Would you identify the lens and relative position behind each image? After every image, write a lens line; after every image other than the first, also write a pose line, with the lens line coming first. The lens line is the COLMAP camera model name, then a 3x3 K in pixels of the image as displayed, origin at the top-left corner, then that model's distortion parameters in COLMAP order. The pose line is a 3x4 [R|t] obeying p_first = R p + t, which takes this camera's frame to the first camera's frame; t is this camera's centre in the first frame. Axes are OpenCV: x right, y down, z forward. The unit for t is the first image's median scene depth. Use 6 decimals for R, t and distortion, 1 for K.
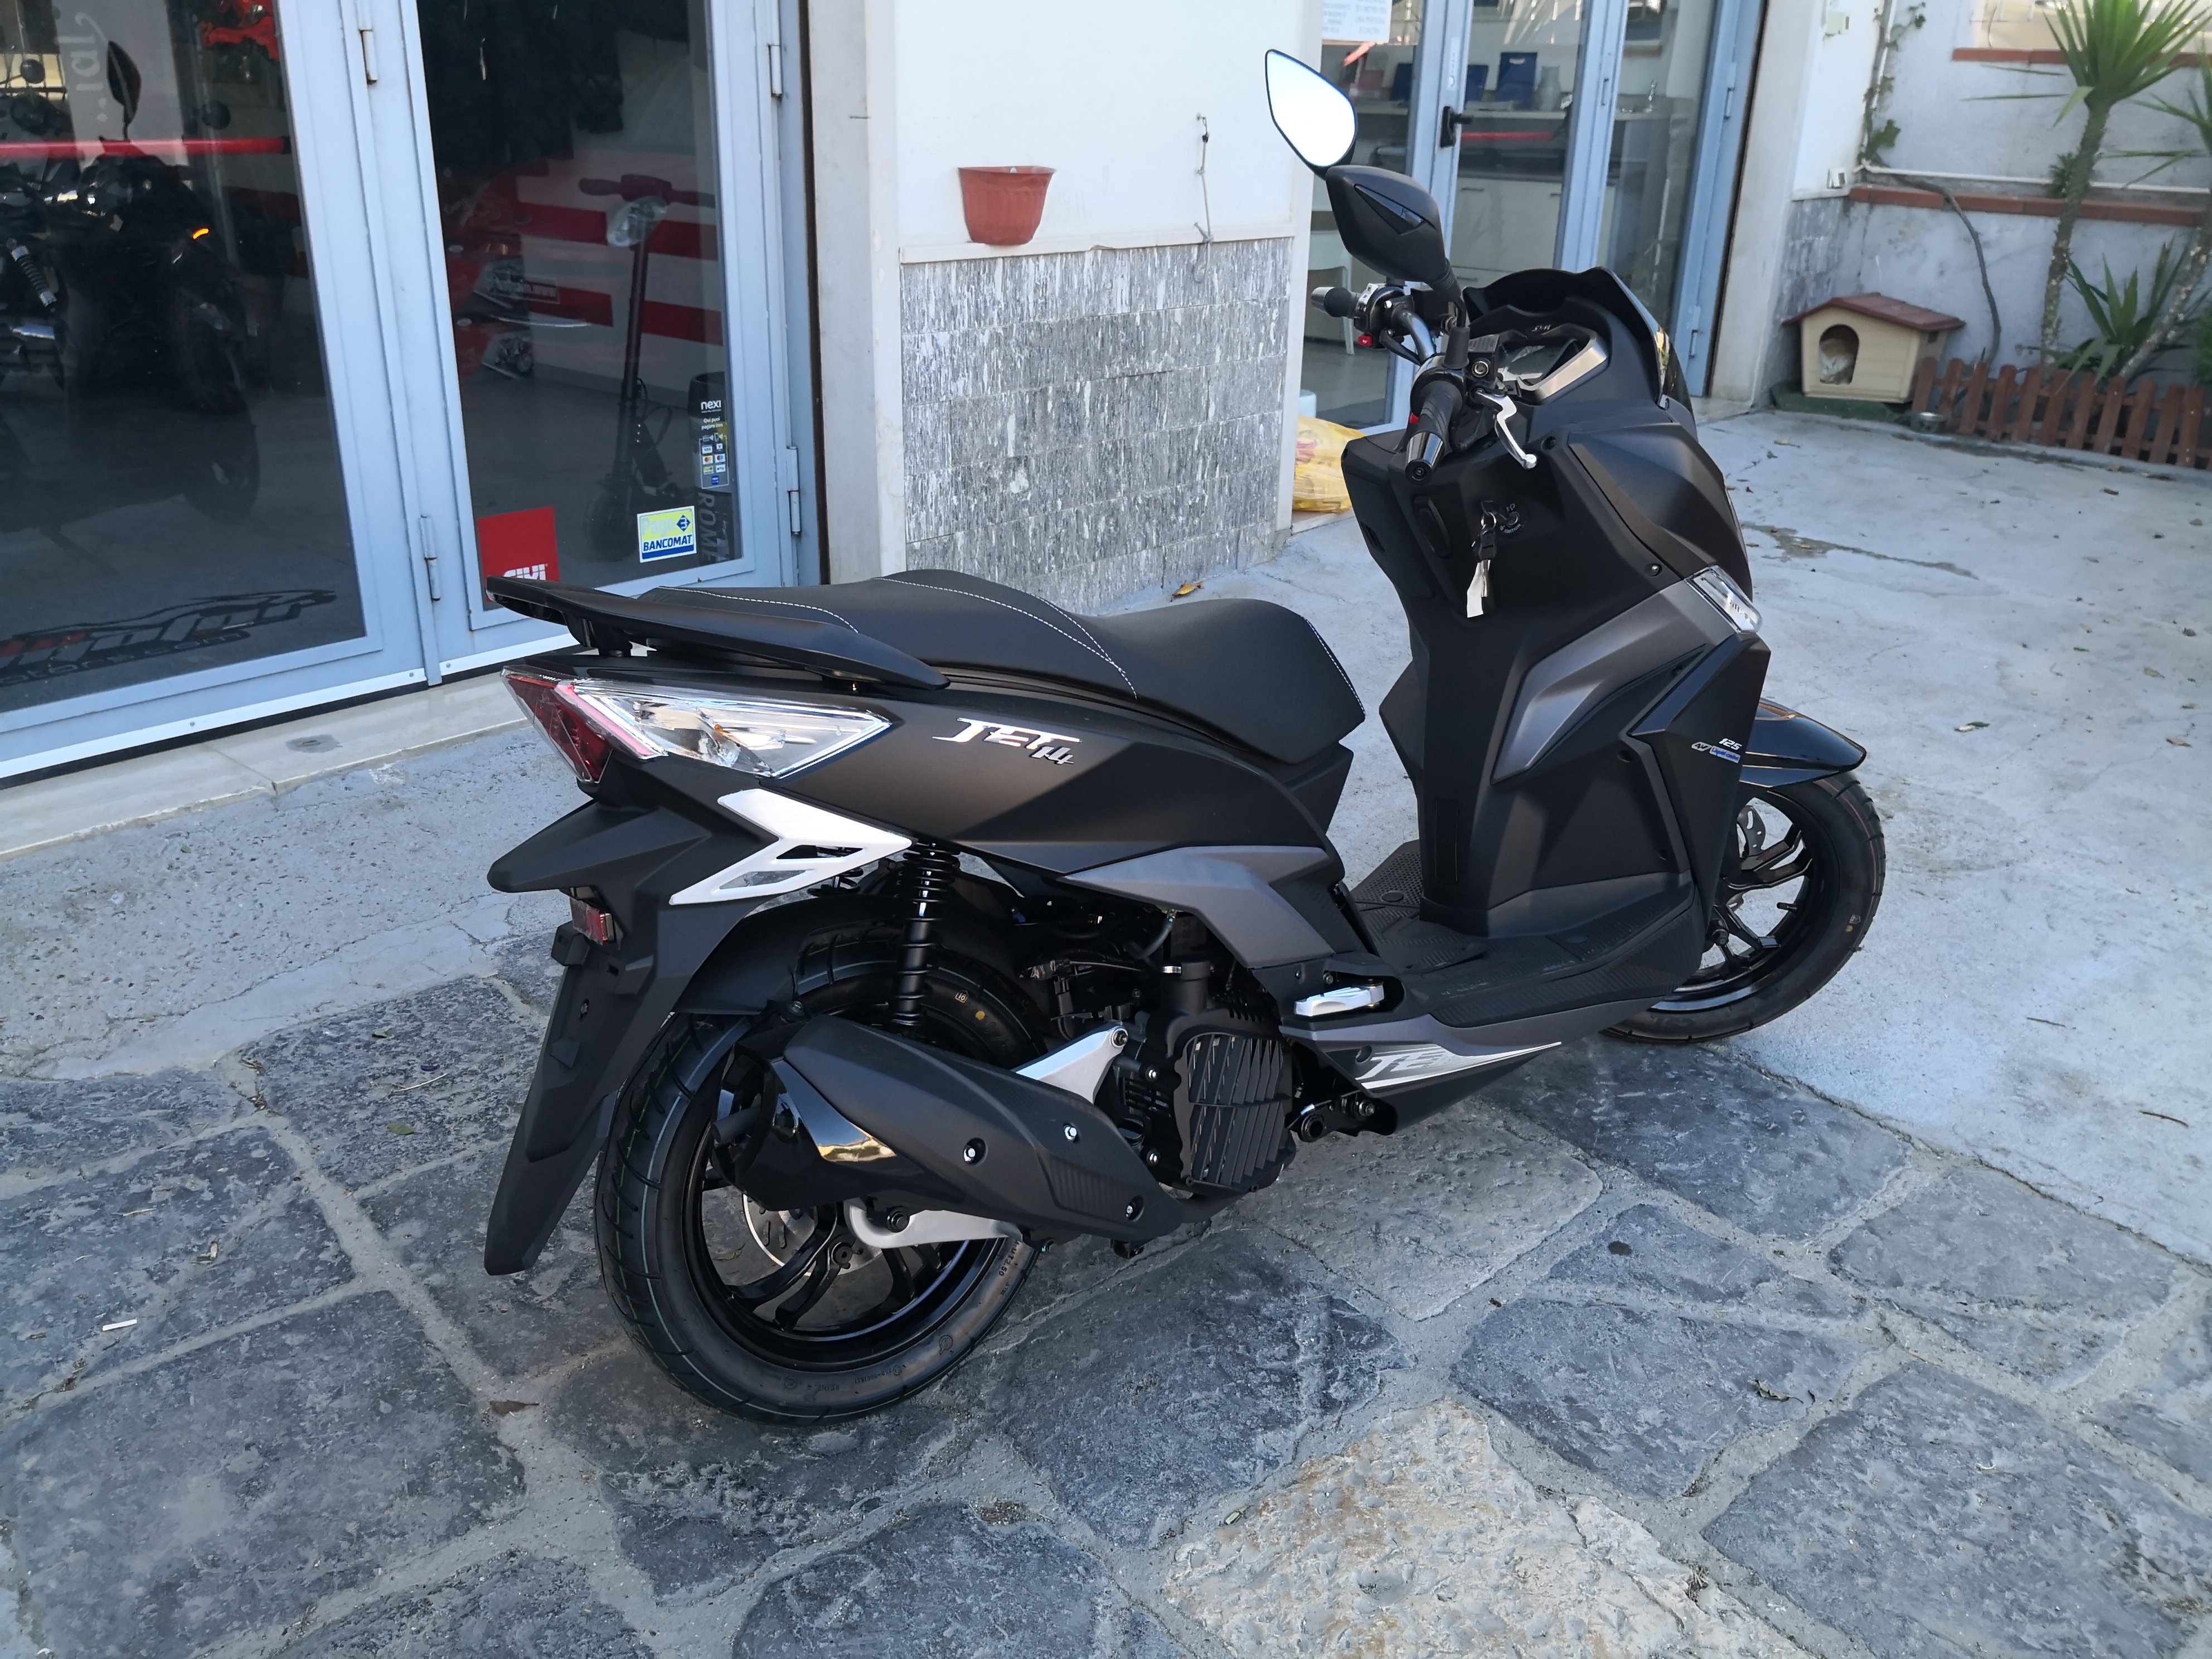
lens RADIAL K [[1805.9, 0, 1109.8], [0, 1805.9, 841.1], [0, 0, 1]] dist [0.020544, -0.039499]
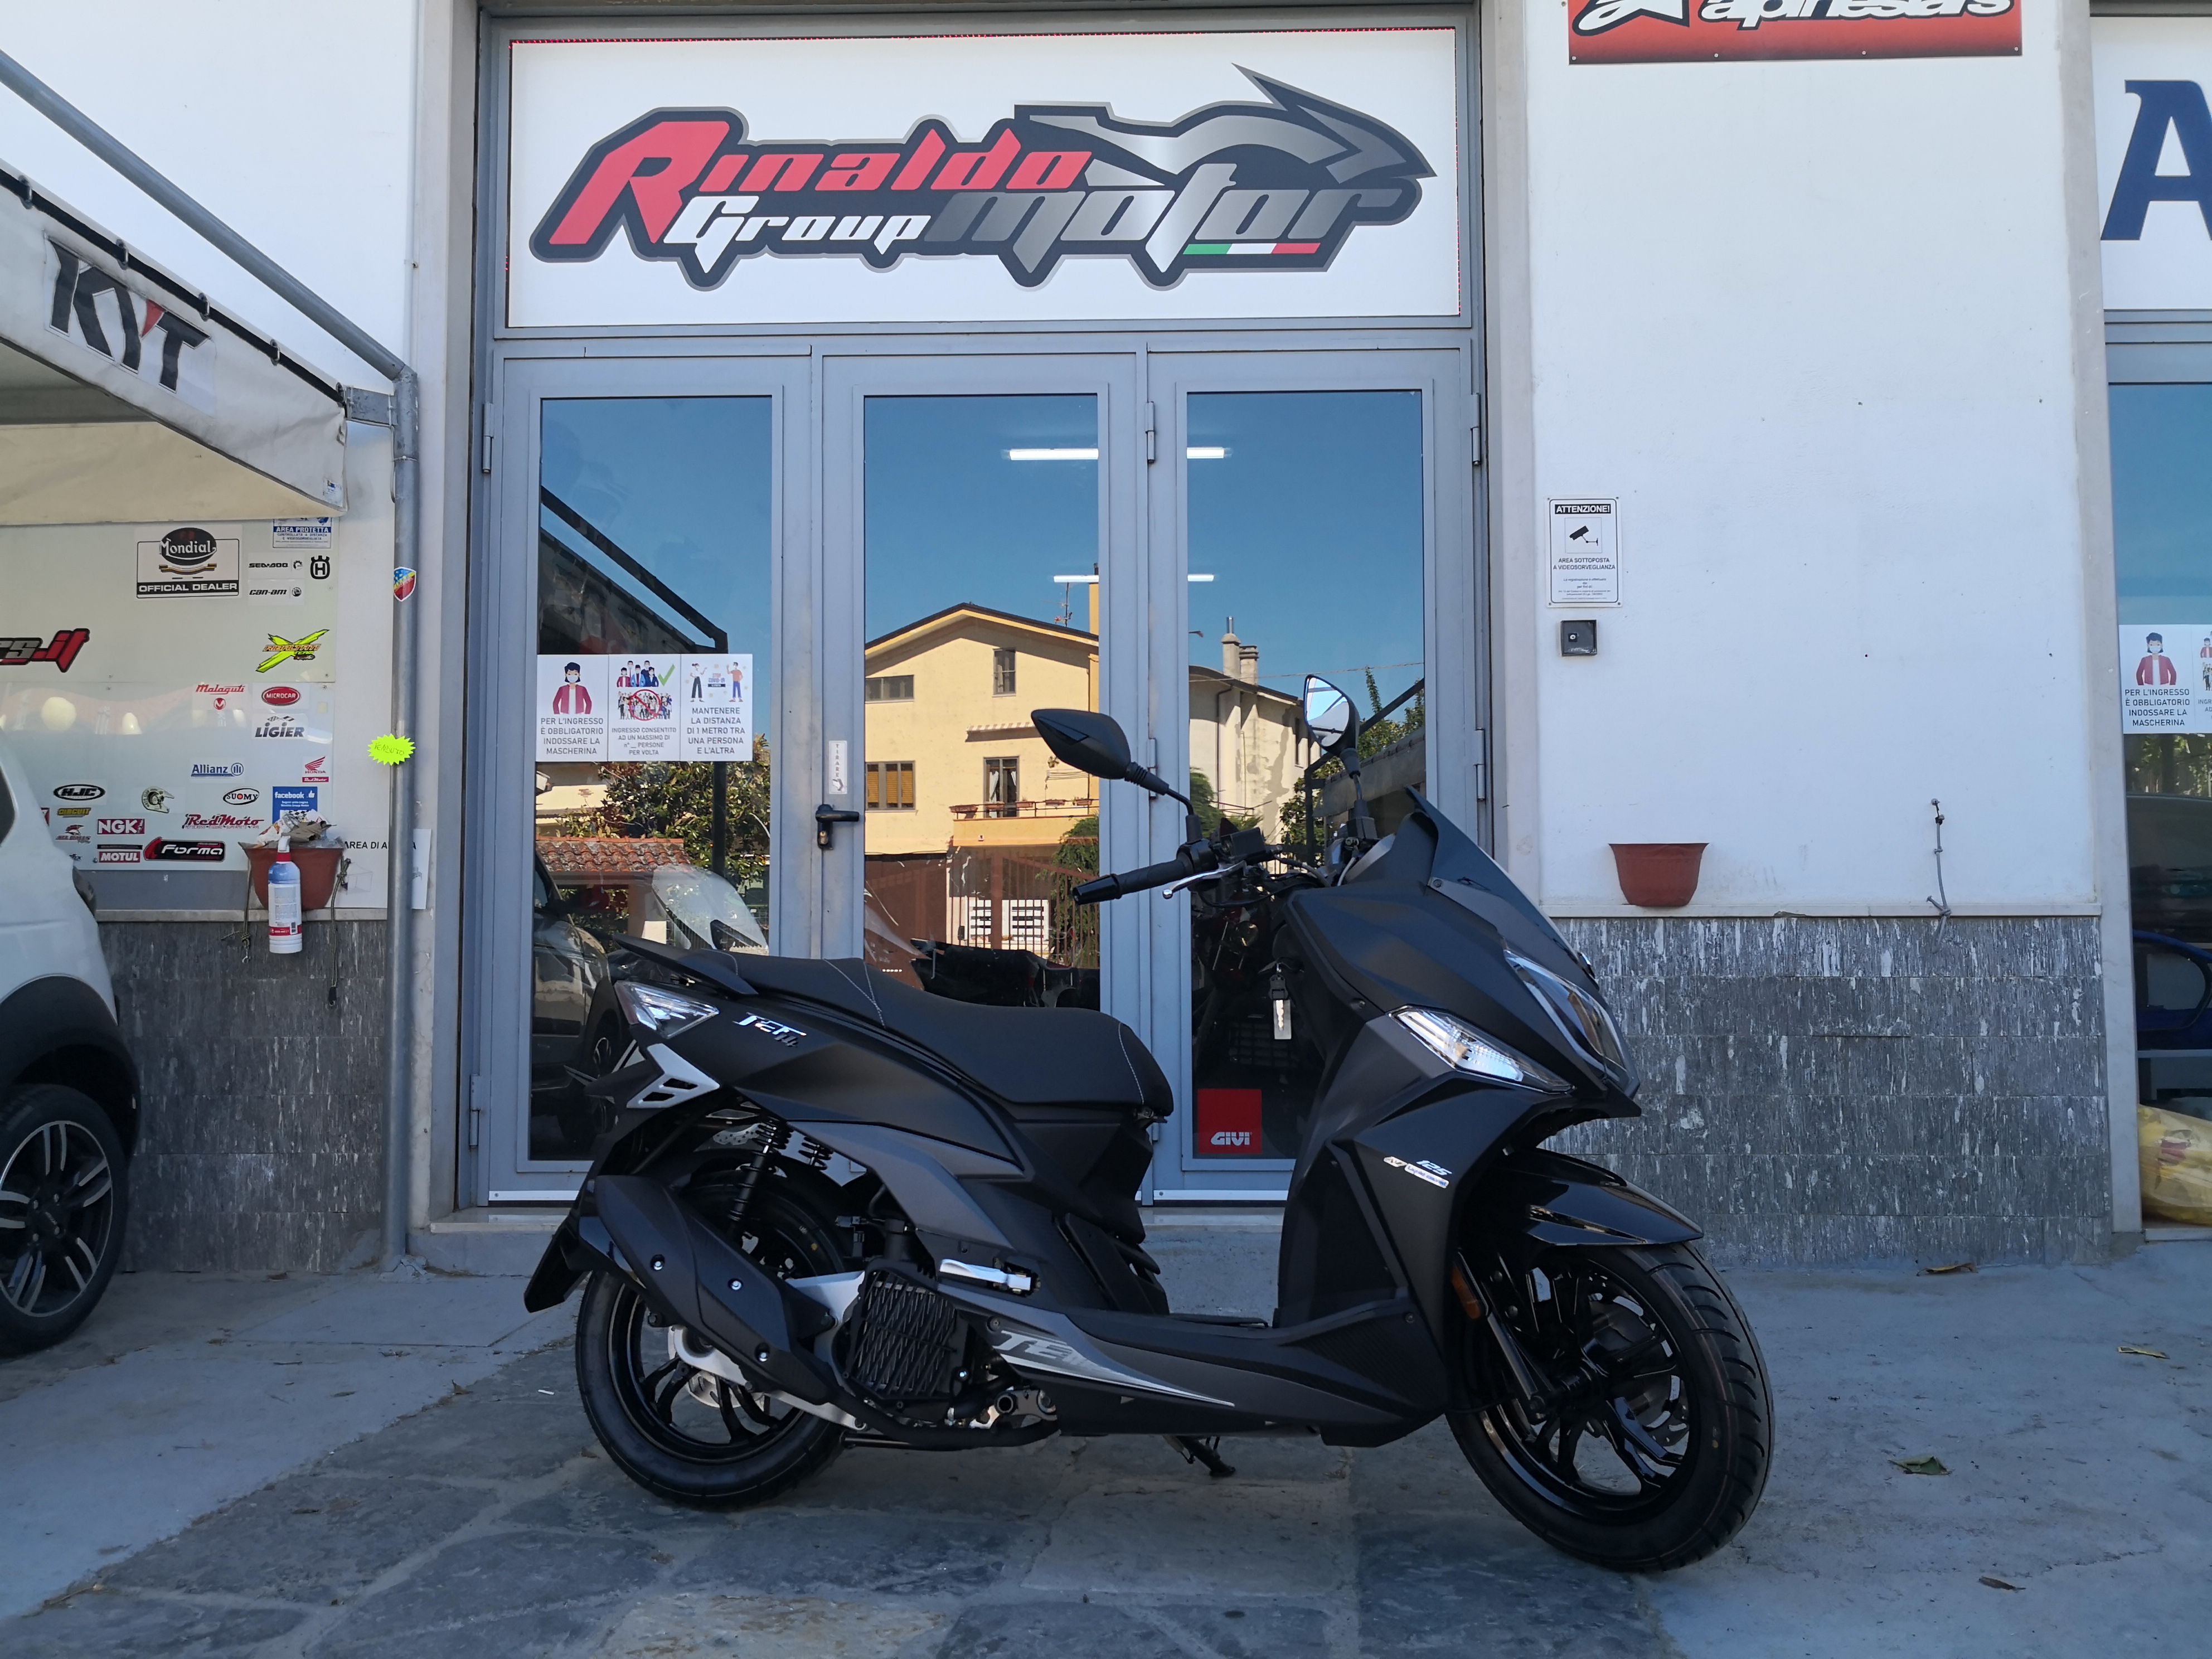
lens RADIAL K [[1805.9, 0, 1103.4], [0, 1805.9, 823.2], [0, 0, 1]] dist [0.020544, -0.039499]
pose [[0.643349, -0.076272, -0.761764, 0.597295], [-0.279191, 0.903125, -0.326216, 0.096204], [0.712850, 0.422549, 0.559730, 0.084415]]
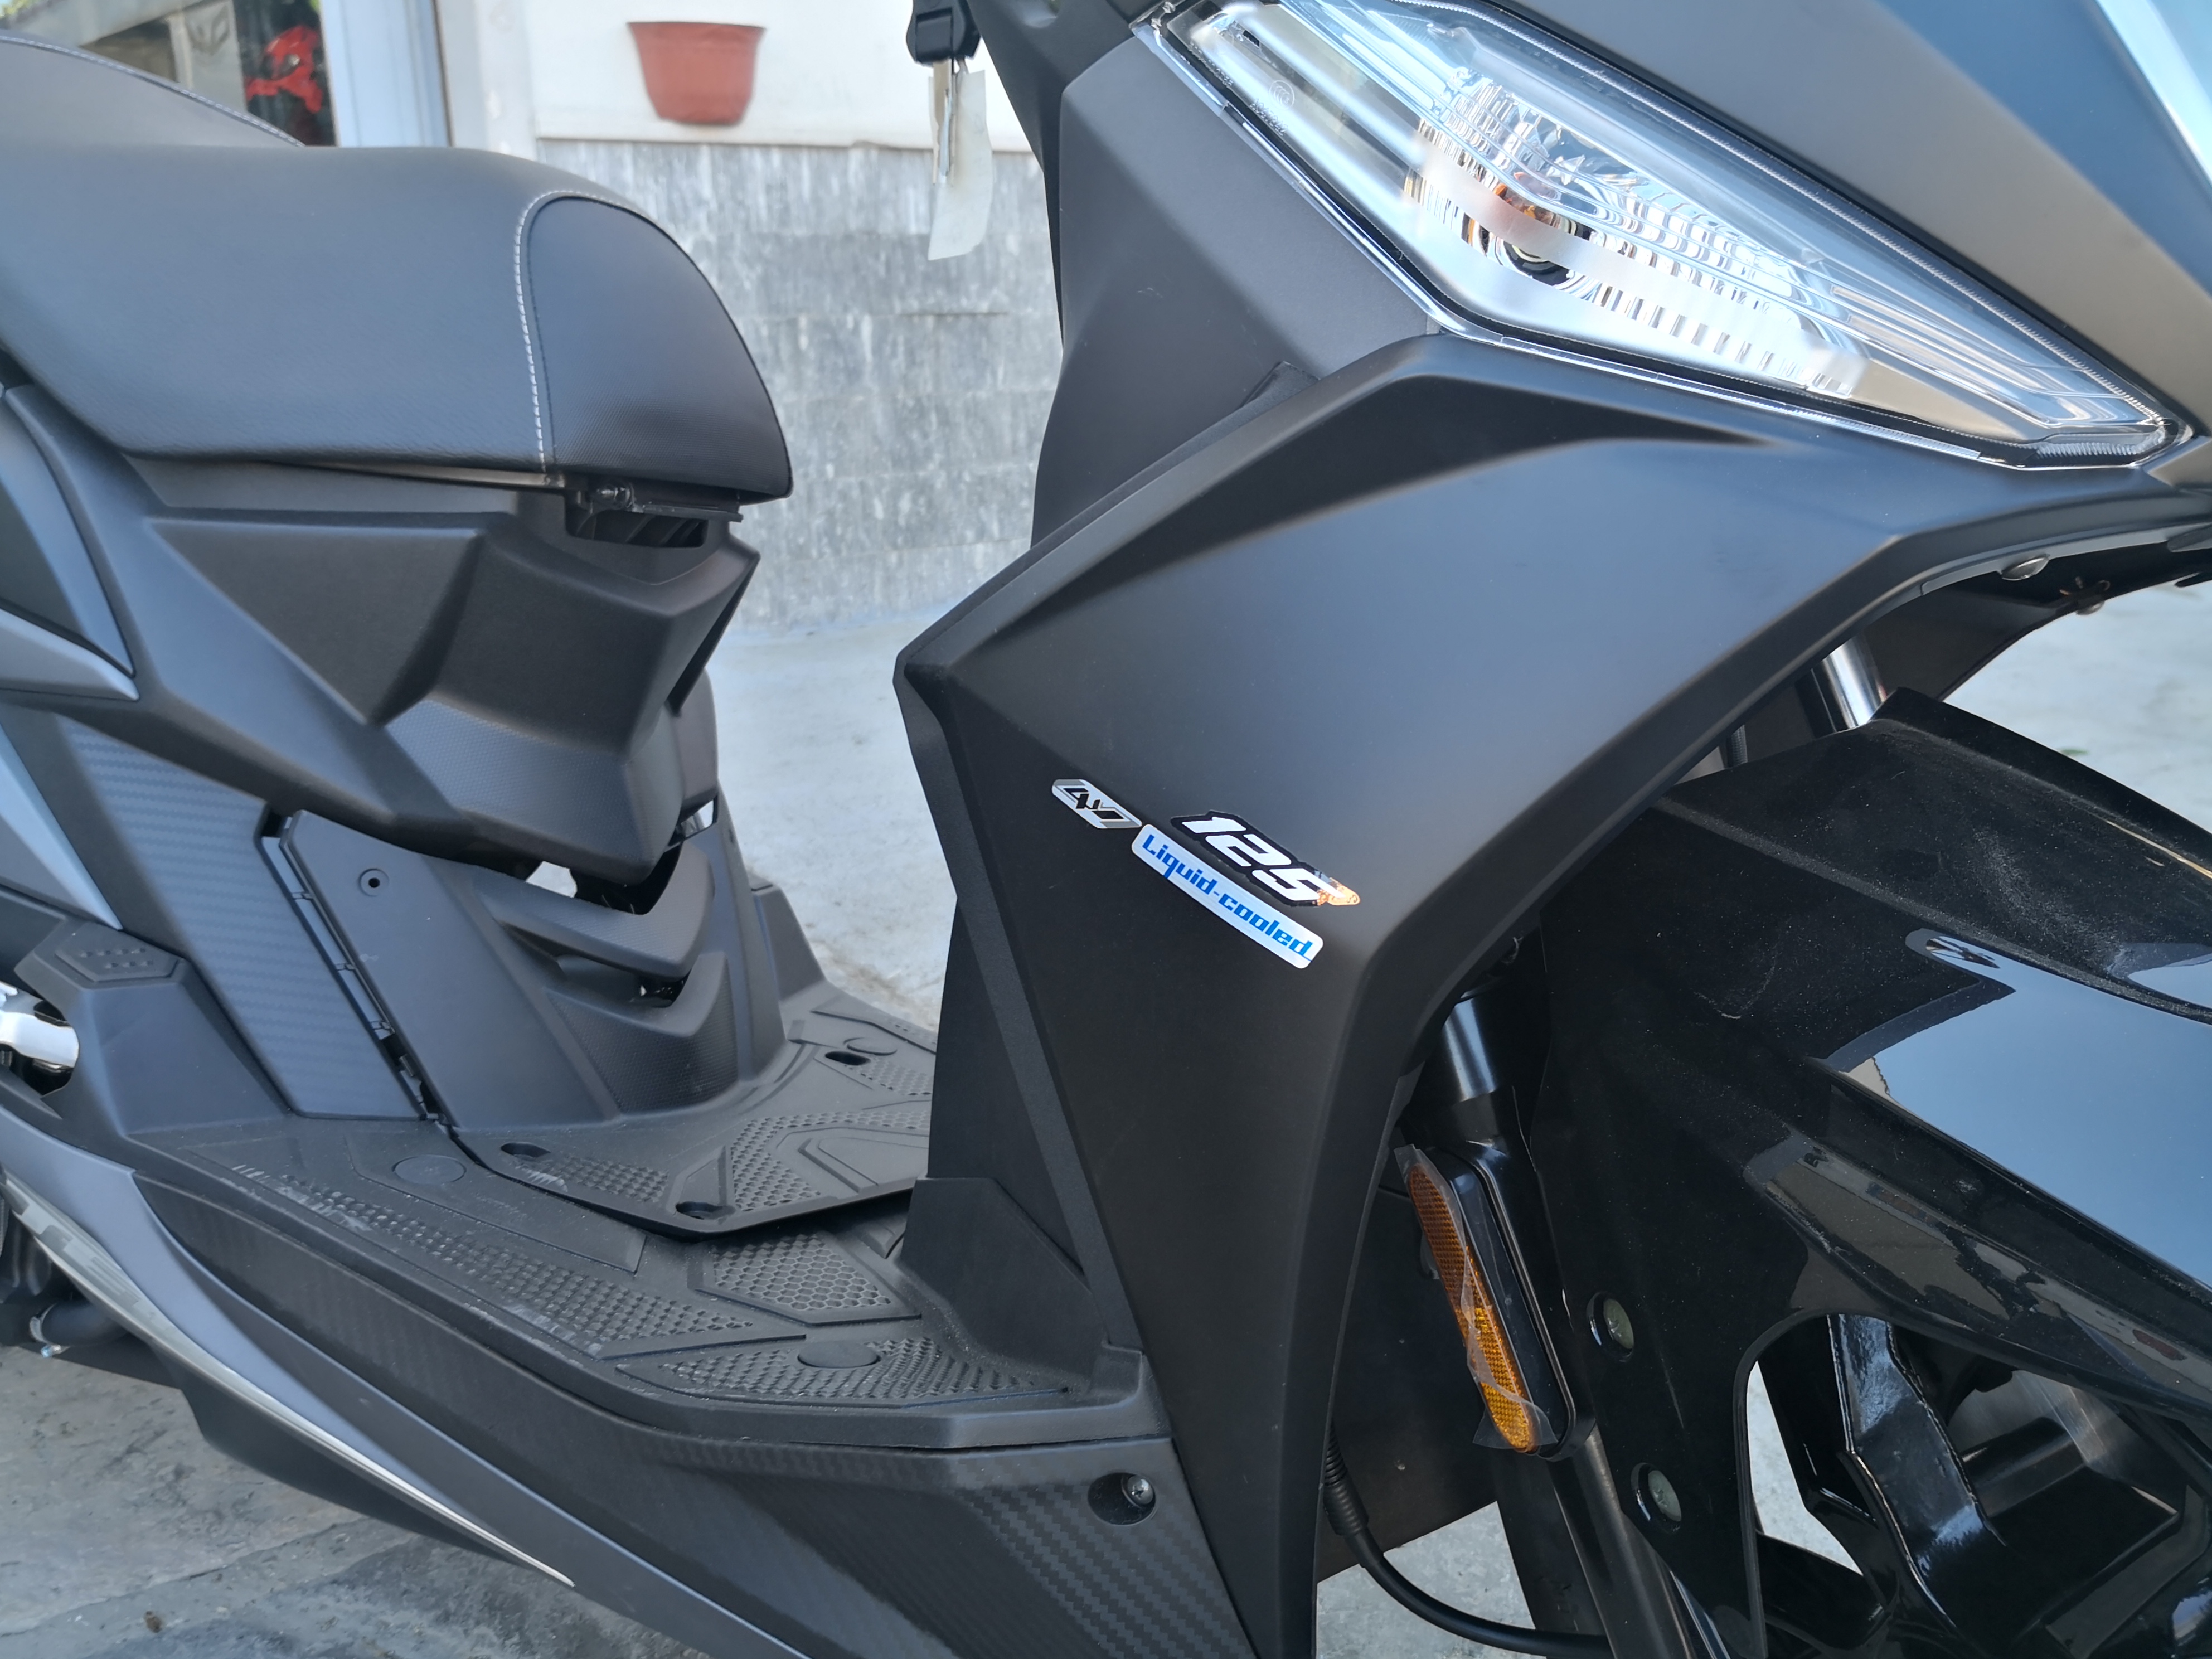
lens RADIAL K [[1805.9, 0, 1107.8], [0, 1805.9, 851.6], [0, 0, 1]] dist [0.020544, -0.039499]
pose [[0.975766, 0.024682, -0.217419, 0.293972], [-0.043750, 0.995561, -0.083332, 0.043296], [0.214397, 0.090825, 0.972515, 0.303163]]
